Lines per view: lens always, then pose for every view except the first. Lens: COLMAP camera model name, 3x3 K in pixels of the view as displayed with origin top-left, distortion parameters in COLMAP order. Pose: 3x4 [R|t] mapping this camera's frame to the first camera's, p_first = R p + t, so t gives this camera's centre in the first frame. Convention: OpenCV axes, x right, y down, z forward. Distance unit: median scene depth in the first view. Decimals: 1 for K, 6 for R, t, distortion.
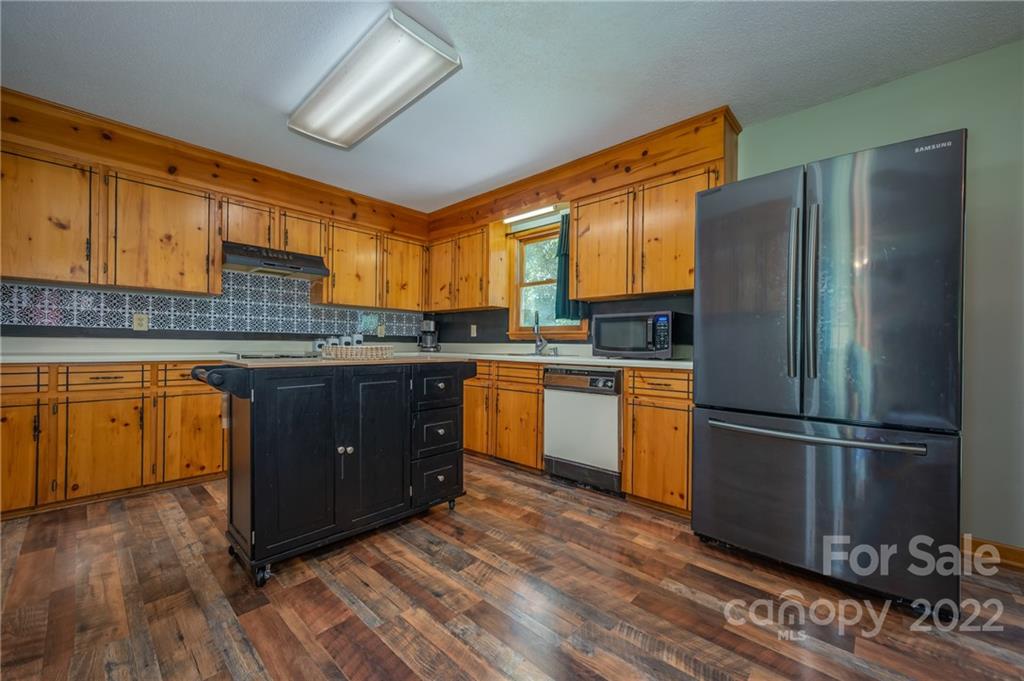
lens RADIAL K [[400.2, 0, 515.1], [0, 400.2, 346.7], [0, 0, 1]] dist [0.002537, 0.000373]
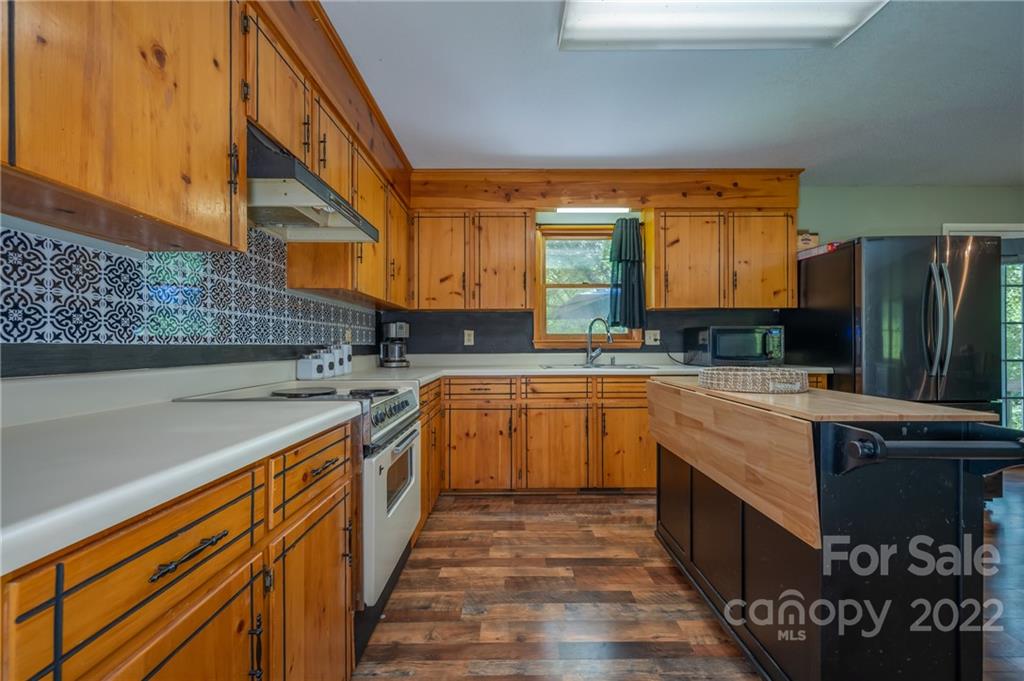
lens RADIAL K [[400.2, 0, 516.9], [0, 400.2, 345.4], [0, 0, 1]] dist [0.002537, 0.000373]
pose [[0.730753, -0.012371, 0.682530, -0.868676], [0.016055, 0.999871, 0.000933, -0.036821], [-0.682454, 0.010276, 0.730857, 0.570451]]
